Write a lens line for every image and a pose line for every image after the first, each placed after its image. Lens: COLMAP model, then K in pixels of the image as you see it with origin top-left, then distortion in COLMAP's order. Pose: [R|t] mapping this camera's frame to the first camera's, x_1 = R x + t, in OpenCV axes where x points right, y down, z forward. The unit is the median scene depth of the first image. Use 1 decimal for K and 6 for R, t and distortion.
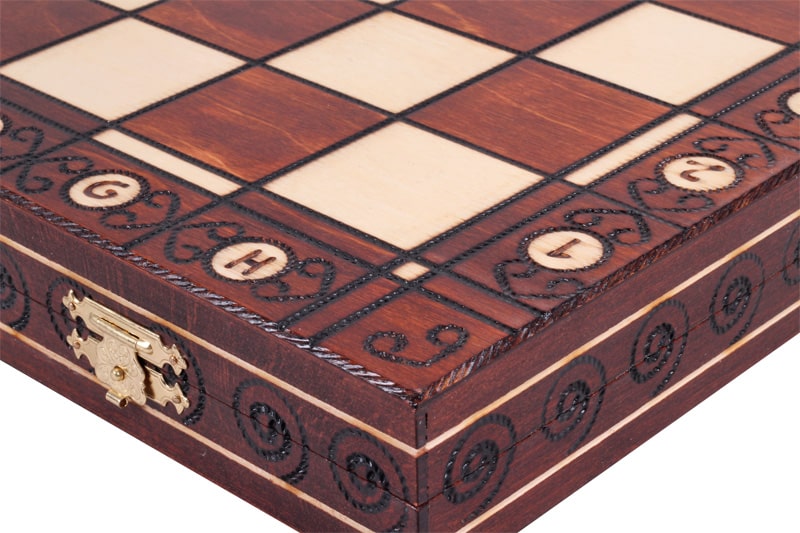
lens RADIAL K [[2033.7, 0, 400.0], [0, 2033.7, 266.5], [0, 0, 1]] dist [-0.073338, -0.462495]
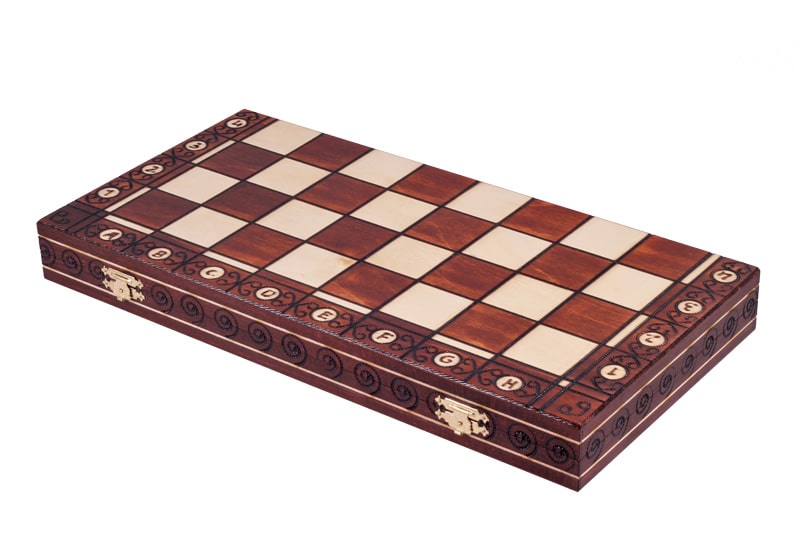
lens RADIAL K [[1965.8, 0, 400.0], [0, 1965.8, 266.5], [0, 0, 1]] dist [0.062208, 0.284038]
pose [[0.992799, -0.063602, 0.101516, -0.496150], [0.063443, 0.997974, 0.004801, -0.190395], [-0.101616, 0.001674, 0.994822, -1.781277]]
